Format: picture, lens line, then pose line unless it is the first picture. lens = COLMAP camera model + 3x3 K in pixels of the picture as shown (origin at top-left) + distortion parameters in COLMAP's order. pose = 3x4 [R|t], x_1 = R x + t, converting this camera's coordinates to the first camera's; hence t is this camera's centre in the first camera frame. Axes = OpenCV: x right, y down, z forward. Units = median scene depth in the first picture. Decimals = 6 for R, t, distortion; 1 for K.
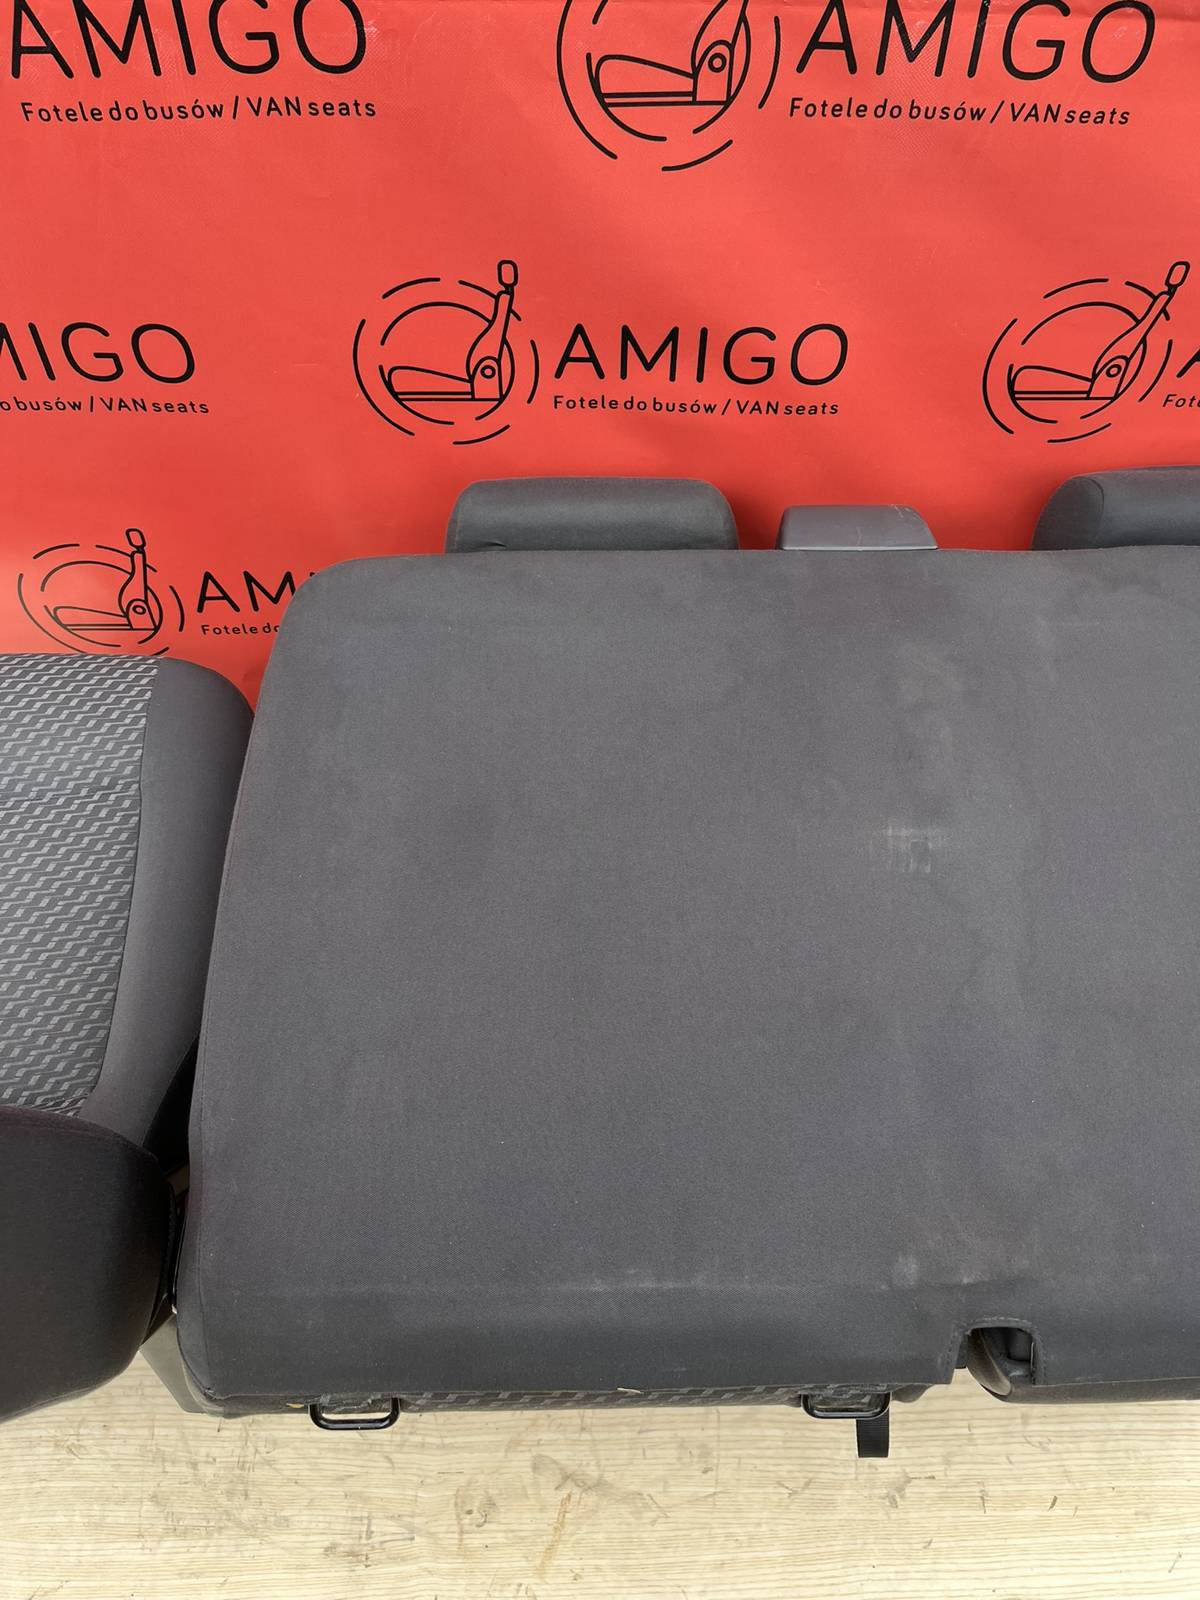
lens RADIAL K [[1226.3, 0, 595.2], [0, 1226.3, 820.2], [0, 0, 1]] dist [0.076213, -0.113742]
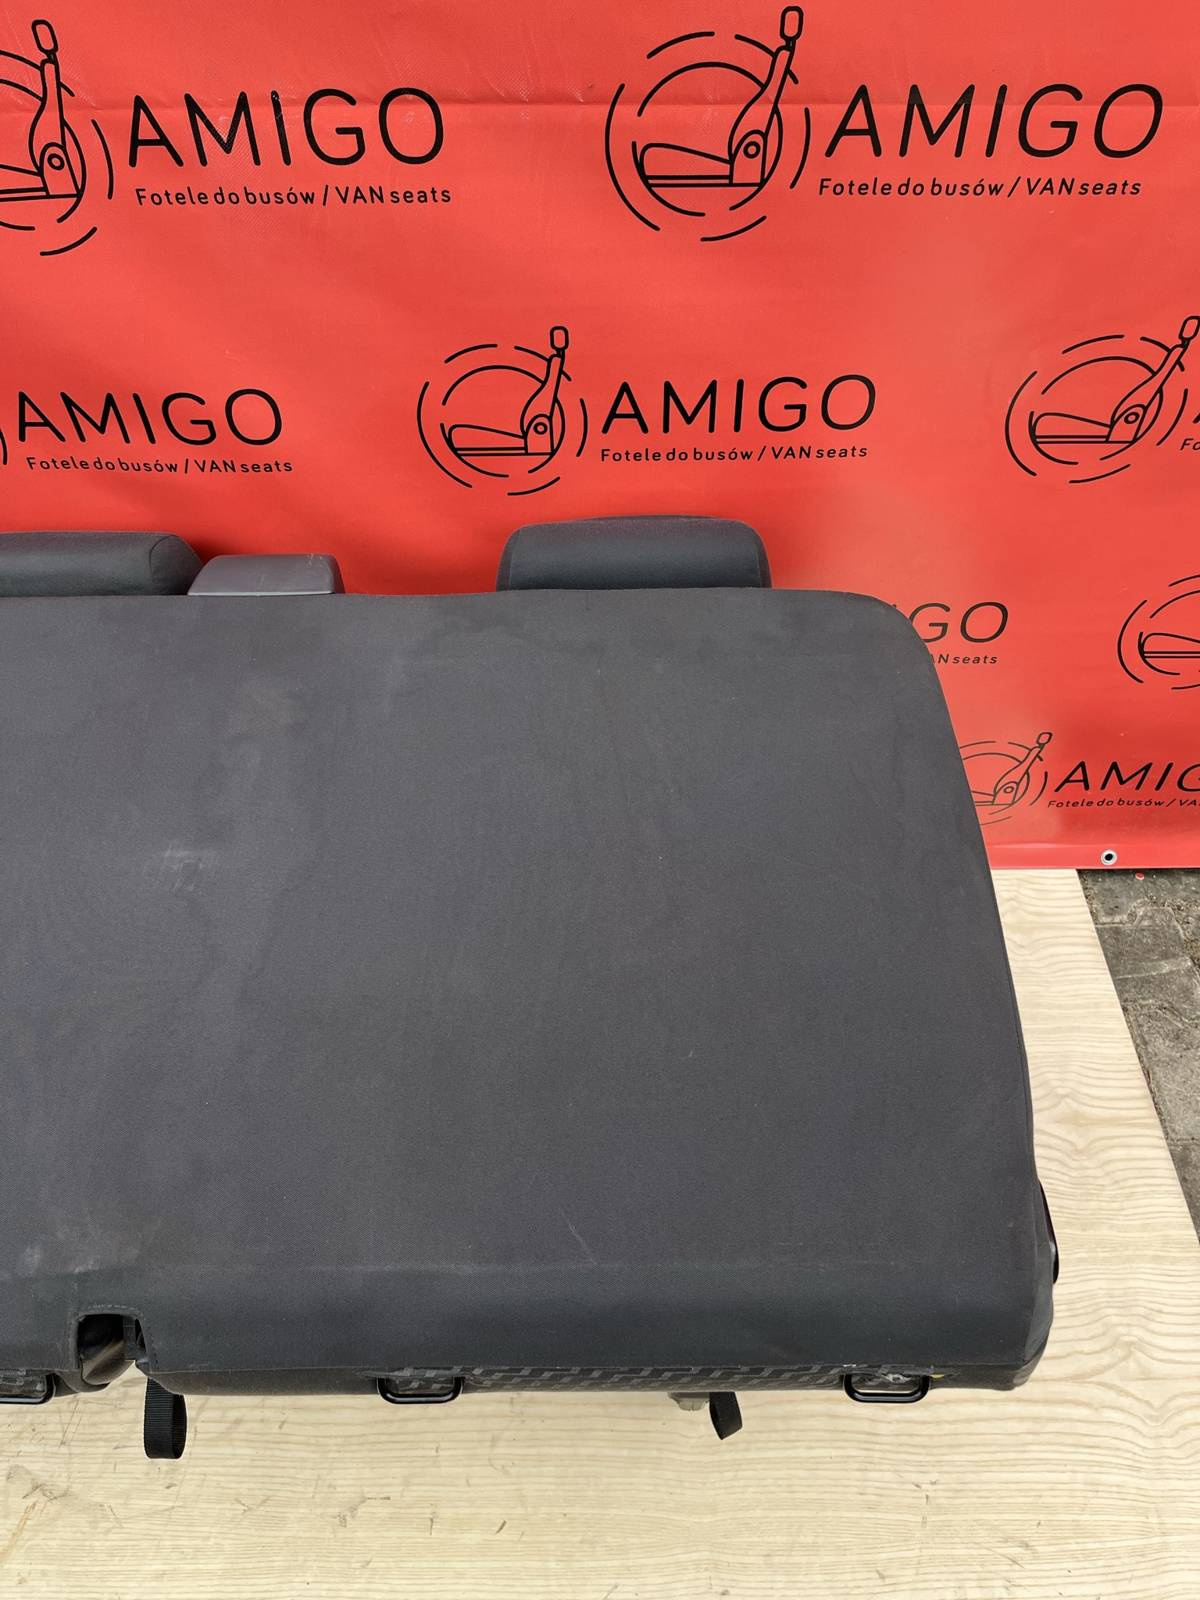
lens RADIAL K [[1226.3, 0, 596.3], [0, 1226.3, 809.5], [0, 0, 1]] dist [0.076213, -0.113742]
pose [[0.998305, -0.007518, -0.057714, 0.512501], [0.004254, 0.998395, -0.056469, 0.025398], [0.058046, 0.056128, 0.996735, -0.034943]]
